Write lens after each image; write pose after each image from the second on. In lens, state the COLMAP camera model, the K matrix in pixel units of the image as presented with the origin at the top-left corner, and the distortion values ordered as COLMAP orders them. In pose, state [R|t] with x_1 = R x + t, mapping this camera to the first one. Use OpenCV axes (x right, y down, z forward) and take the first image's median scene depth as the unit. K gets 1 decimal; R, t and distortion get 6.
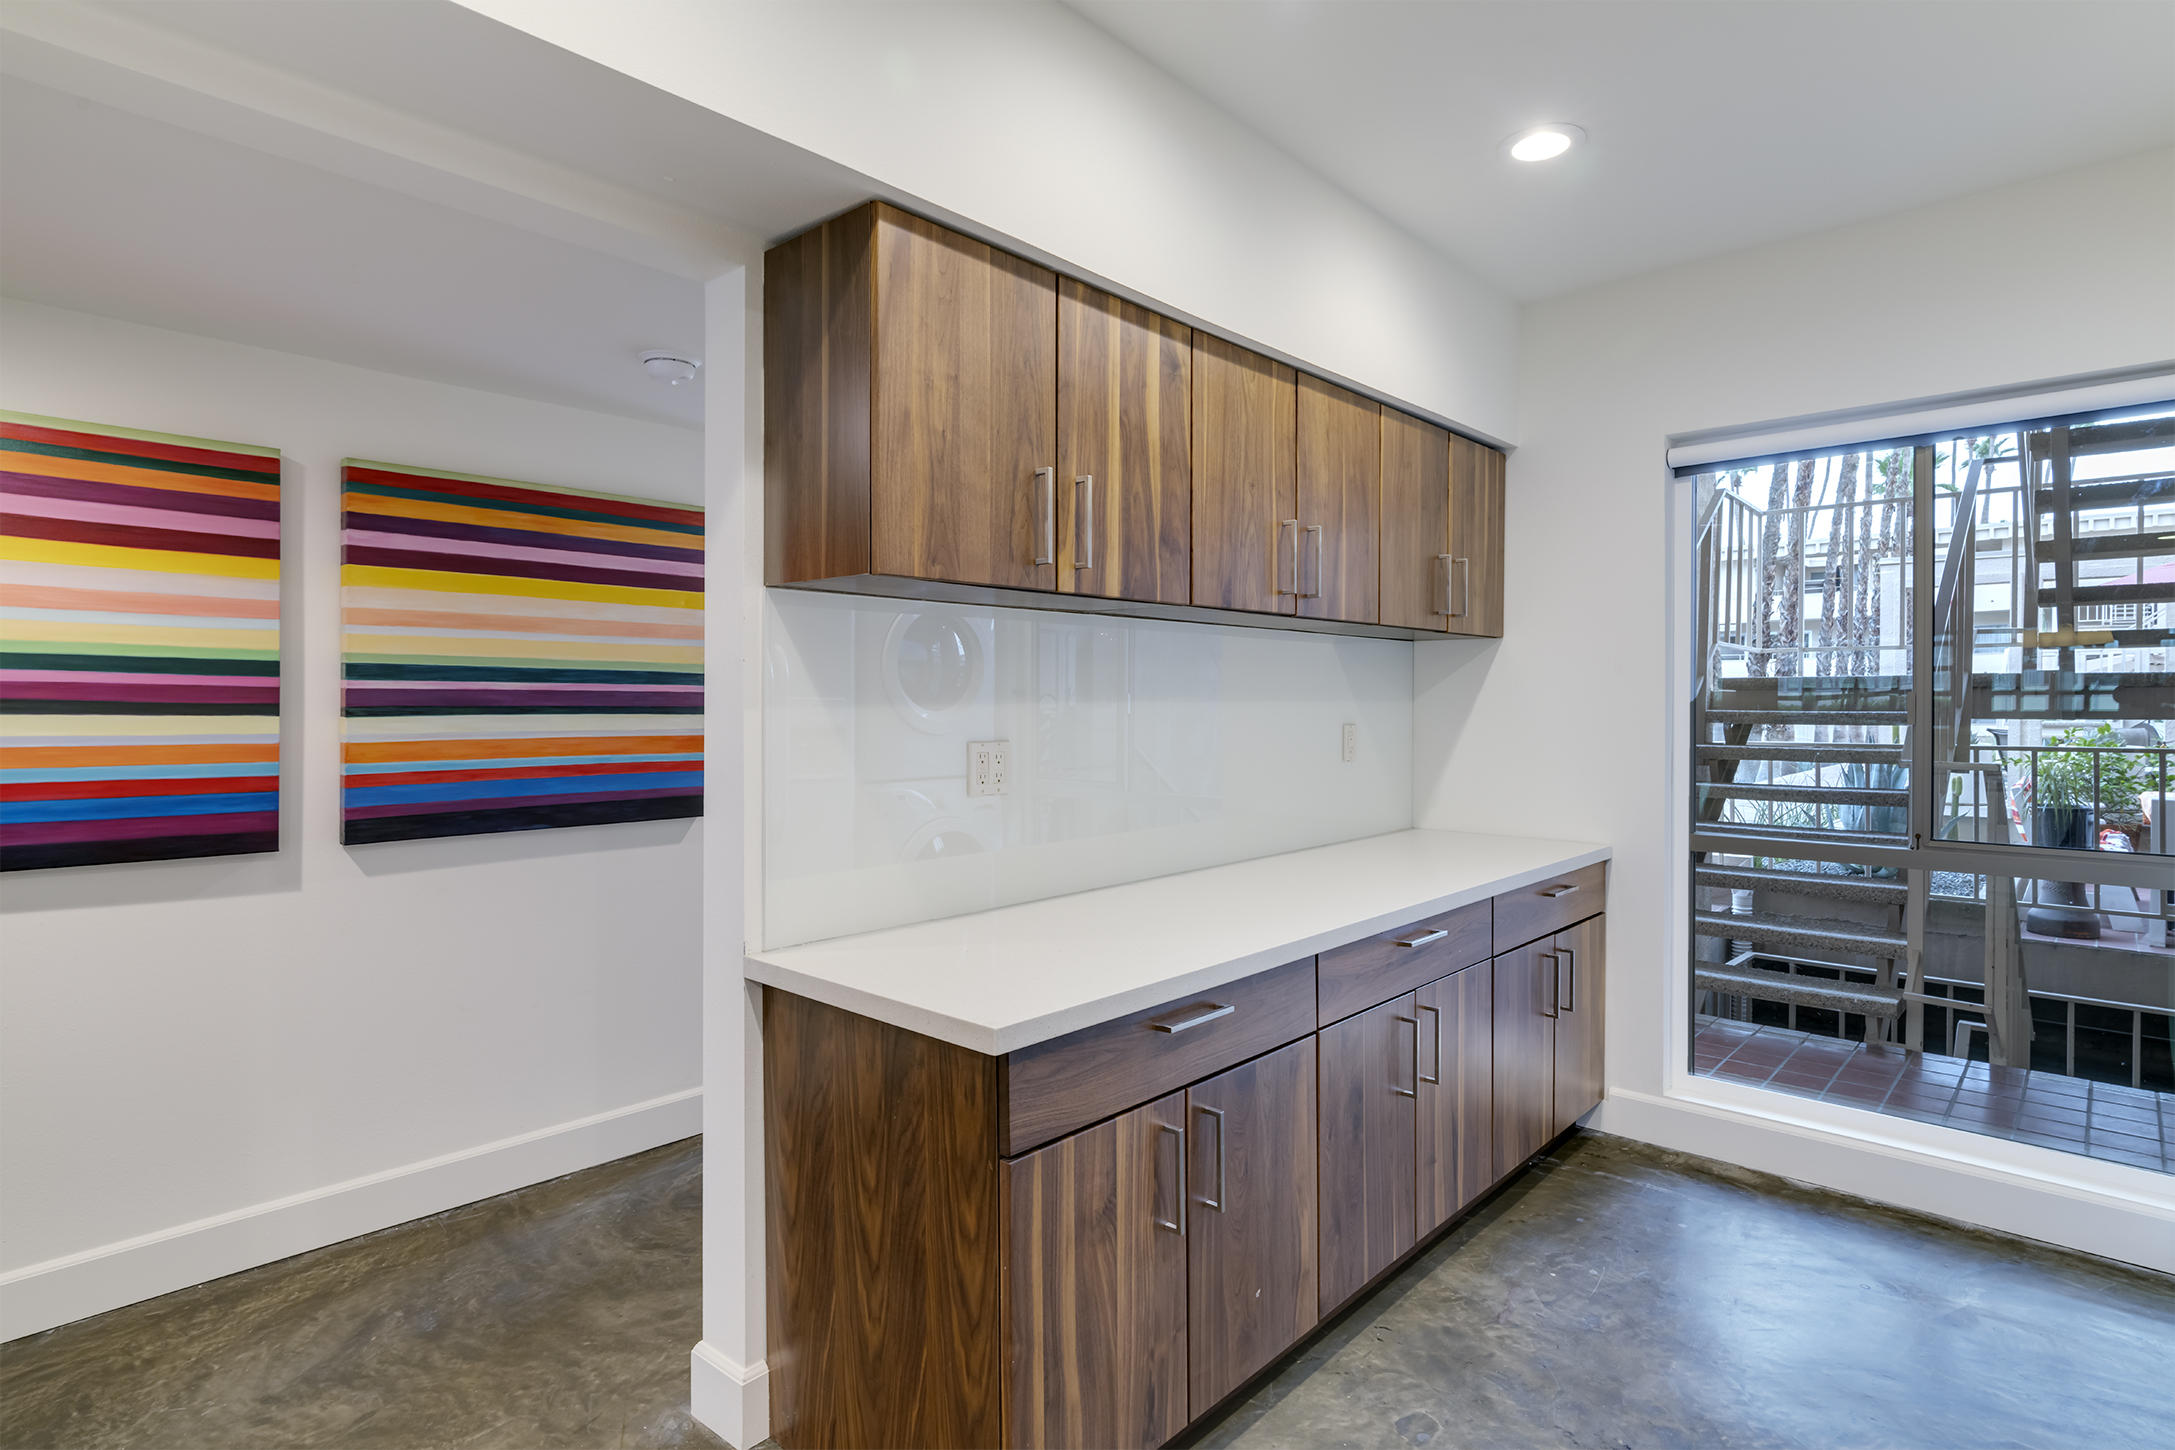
lens RADIAL K [[1107.5, 0, 1078.2], [0, 1107.5, 712.6], [0, 0, 1]] dist [-0.004457, 0.000857]
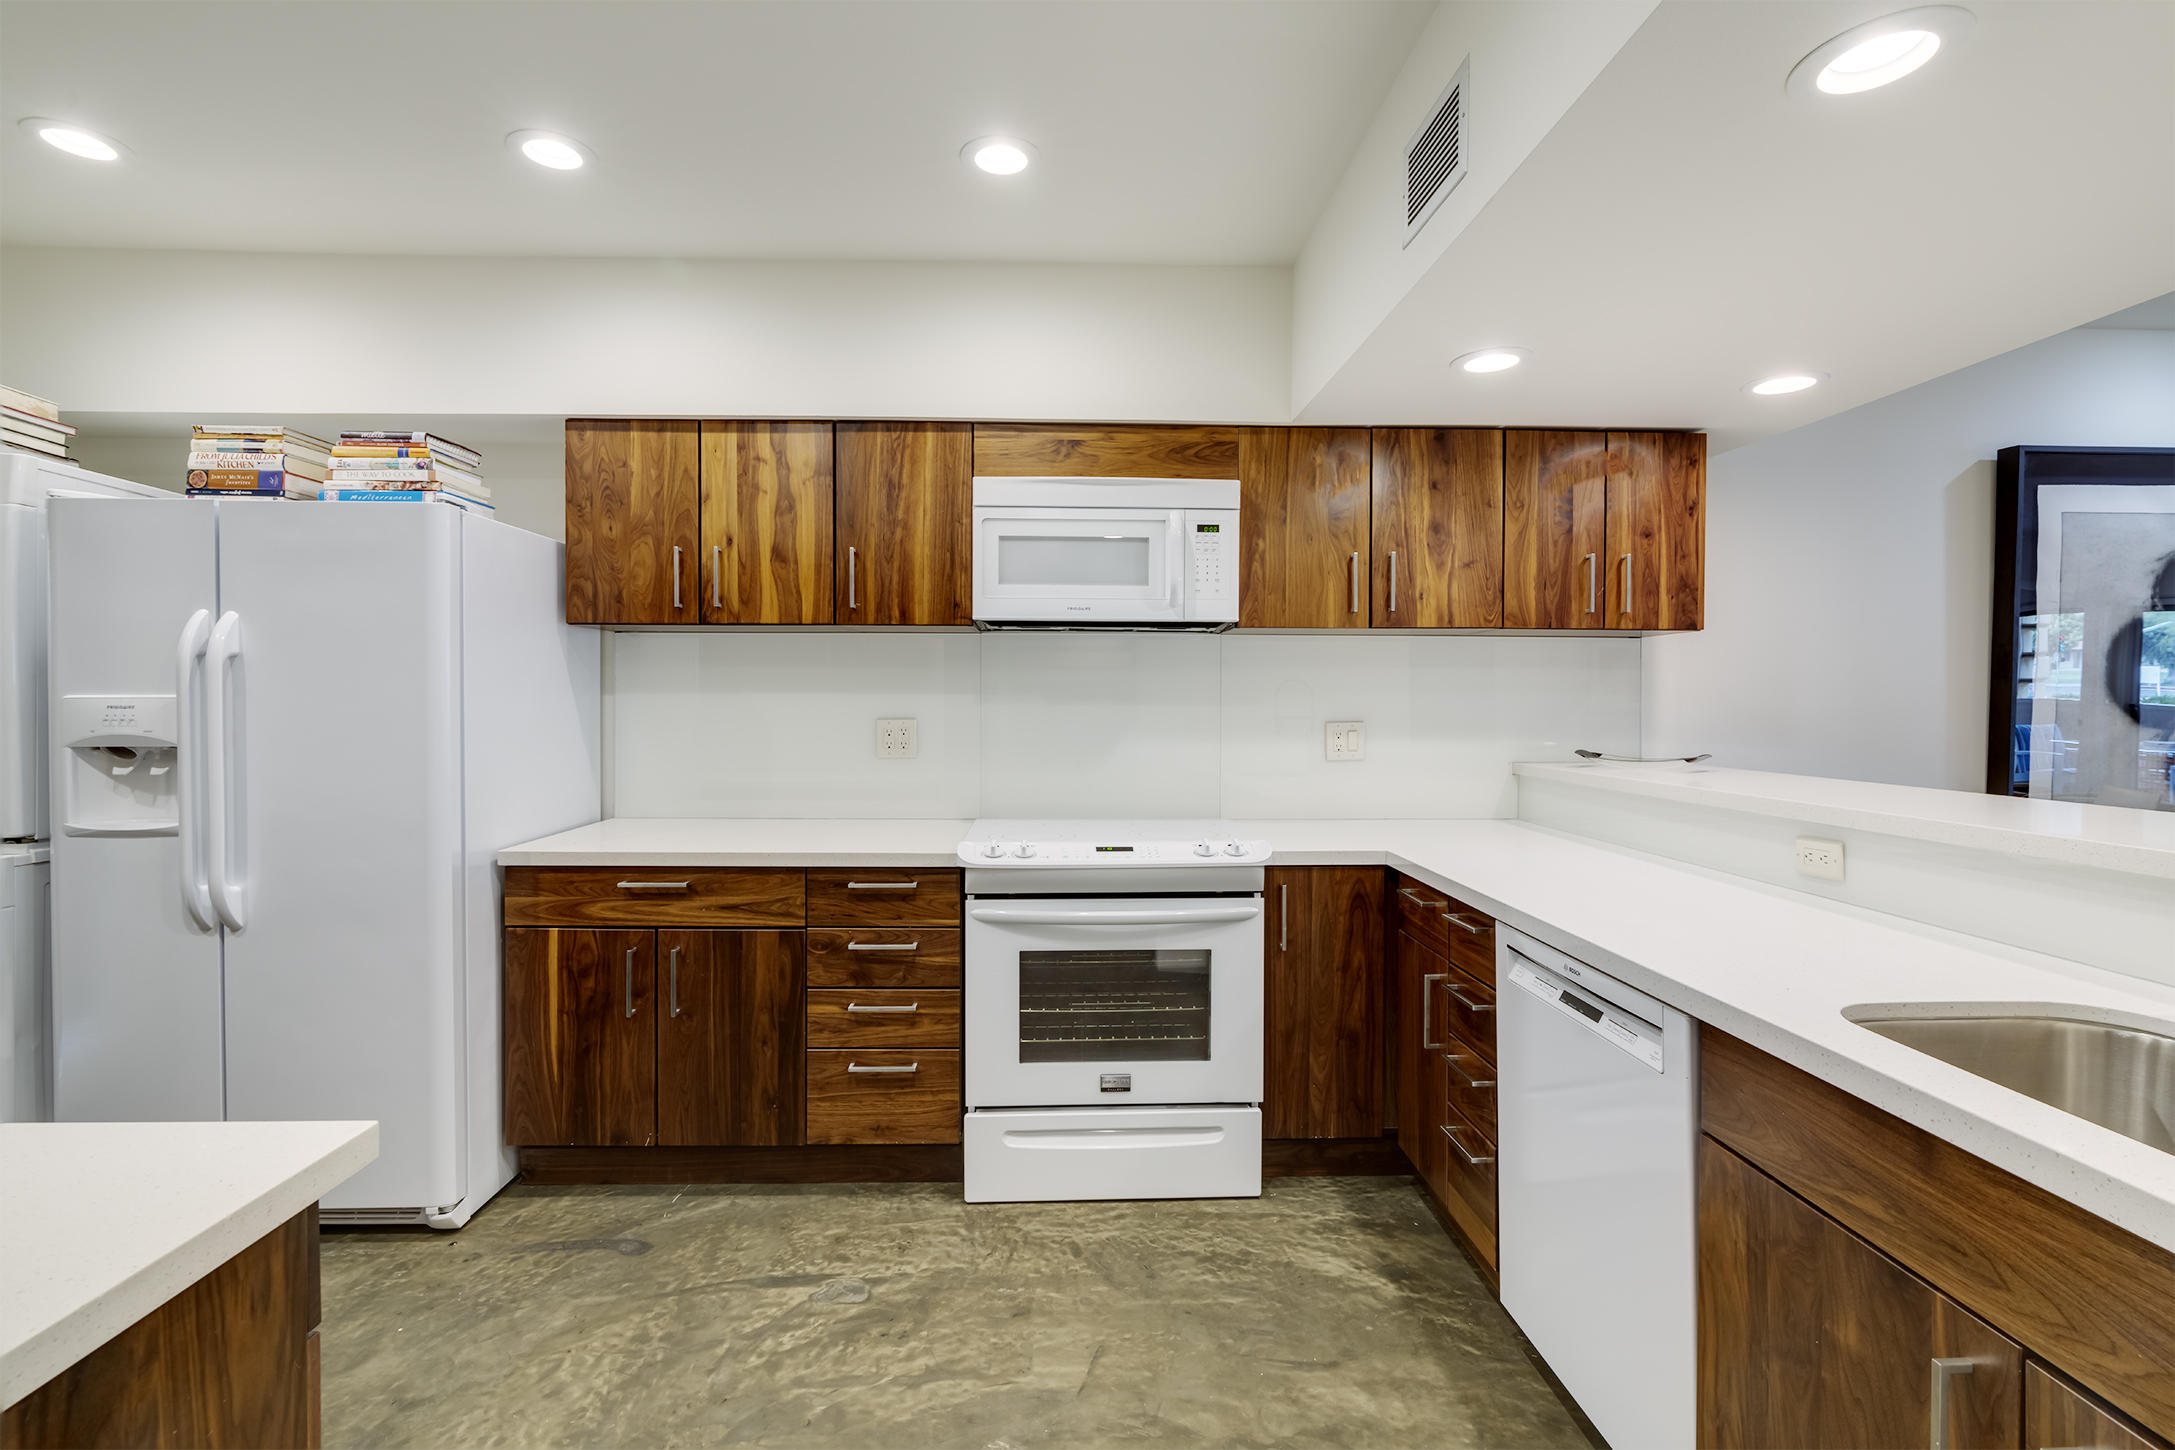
lens RADIAL K [[985.4, 0, 1092.0], [0, 985.4, 716.9], [0, 0, 1]] dist [-0.011717, 0.004182]
pose [[-0.709380, -0.012628, 0.704713, -0.402929], [0.002791, 0.999781, 0.020726, -0.000007], [-0.704821, 0.016669, -0.709190, 0.513704]]
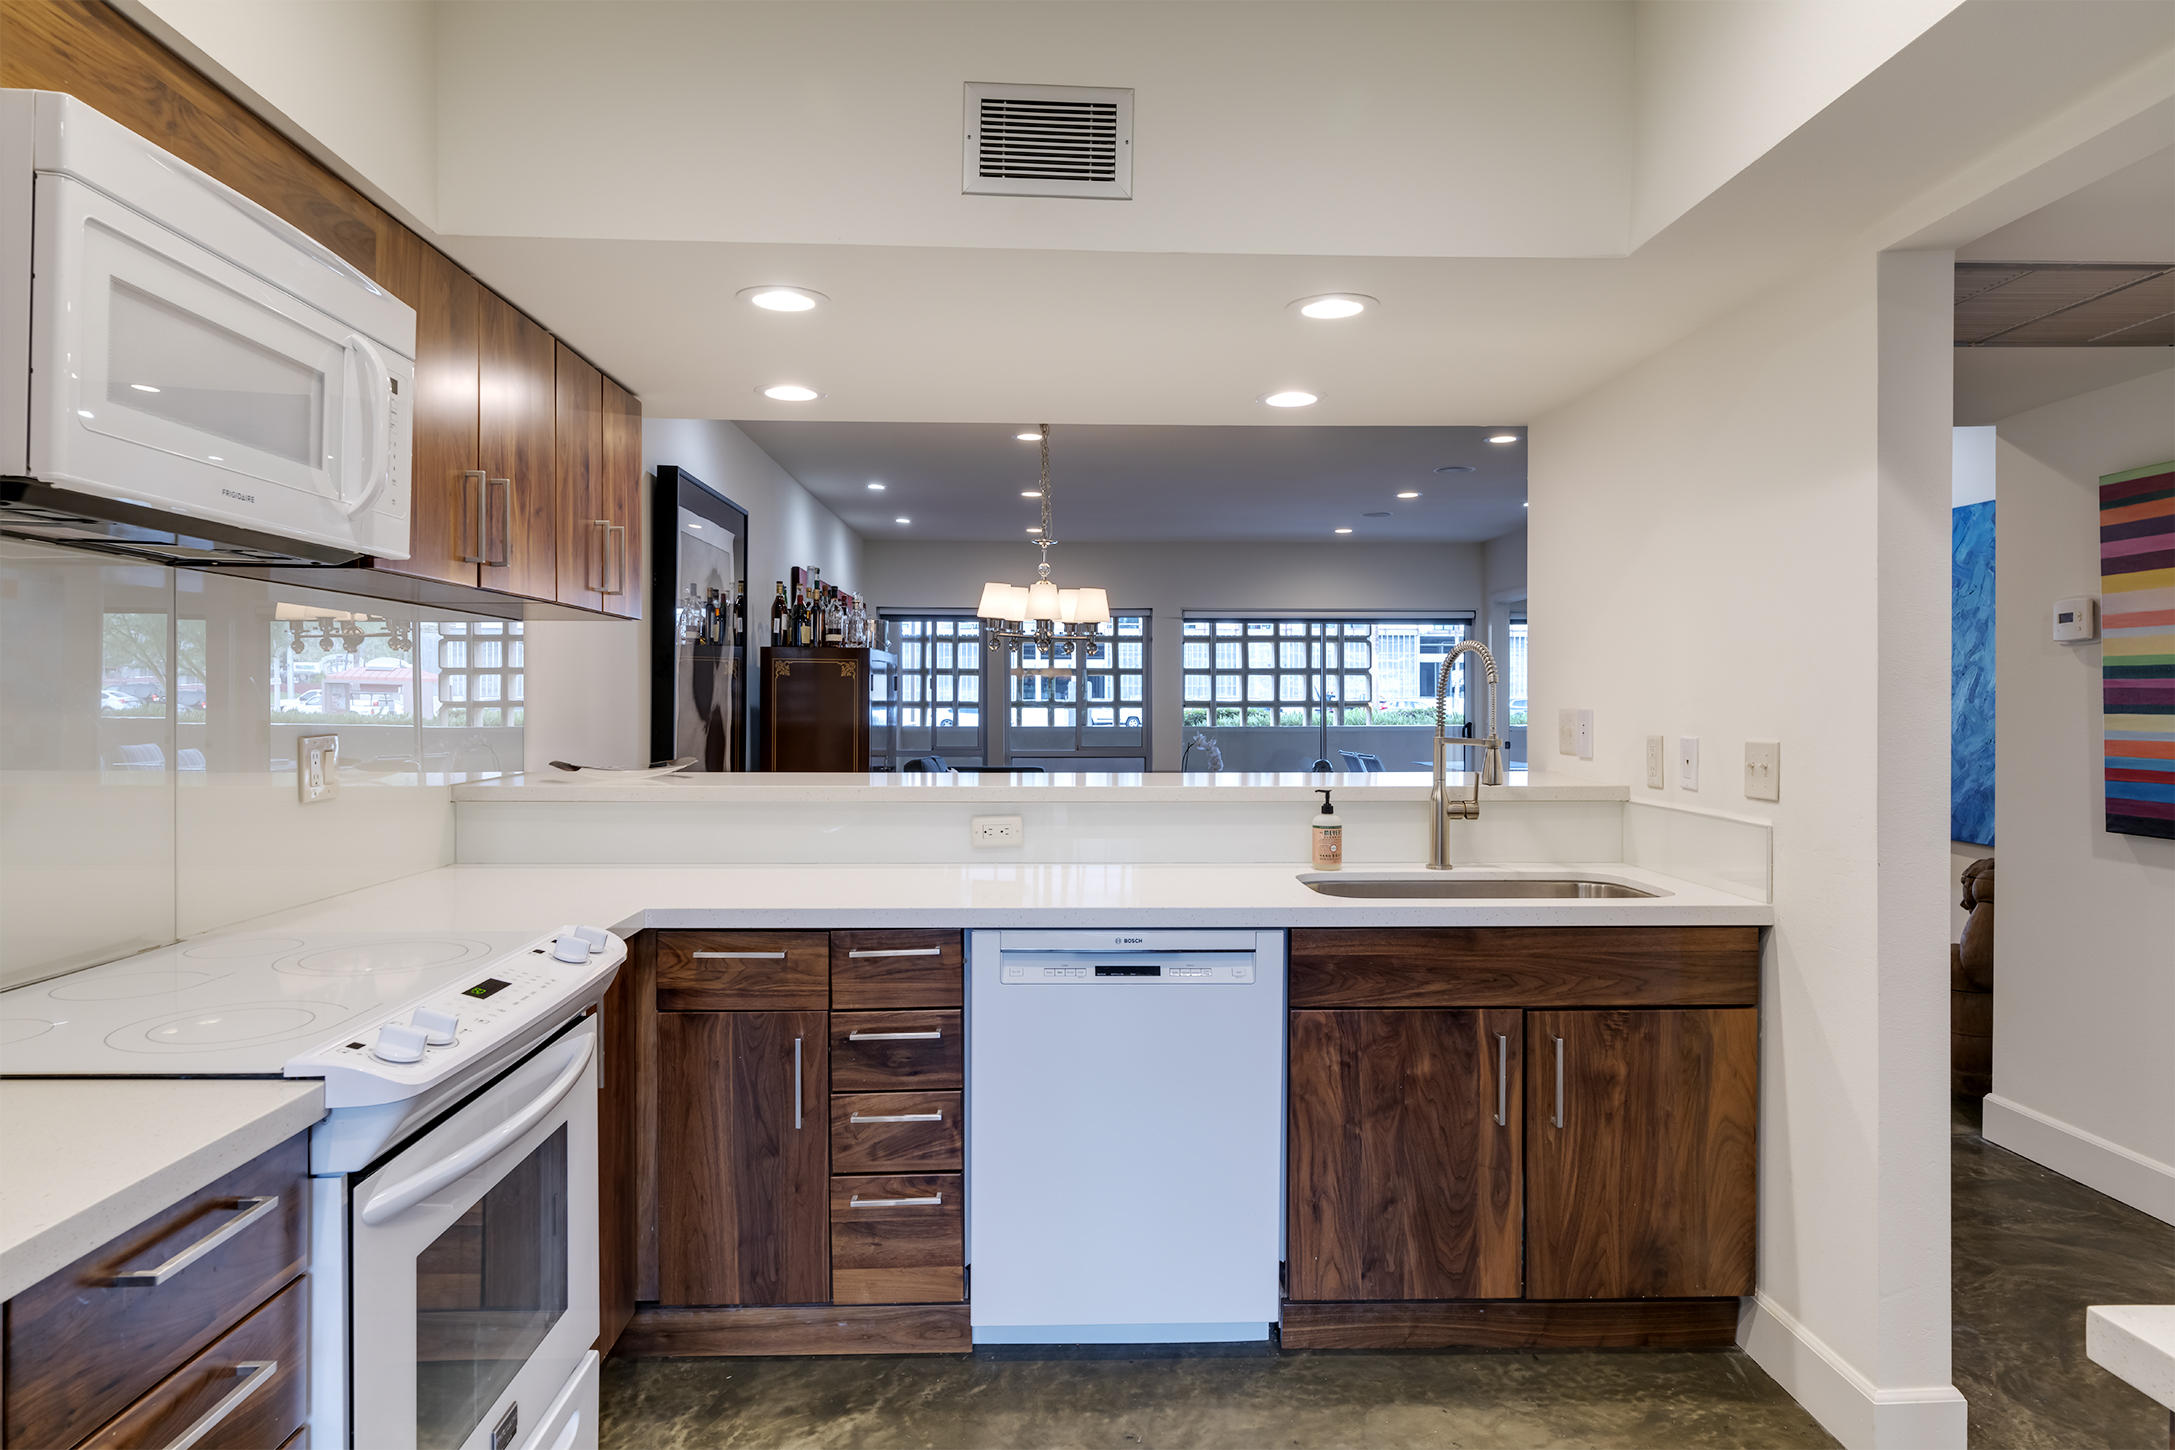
lens RADIAL K [[1303.2, 0, 1083.7], [0, 1303.2, 709.4], [0, 0, 1]] dist [-0.006834, 0.002653]
pose [[-0.706062, 0.003622, -0.708141, 0.313446], [-0.008993, 0.999860, 0.014081, -0.003758], [0.708093, 0.016310, -0.705931, 0.499220]]
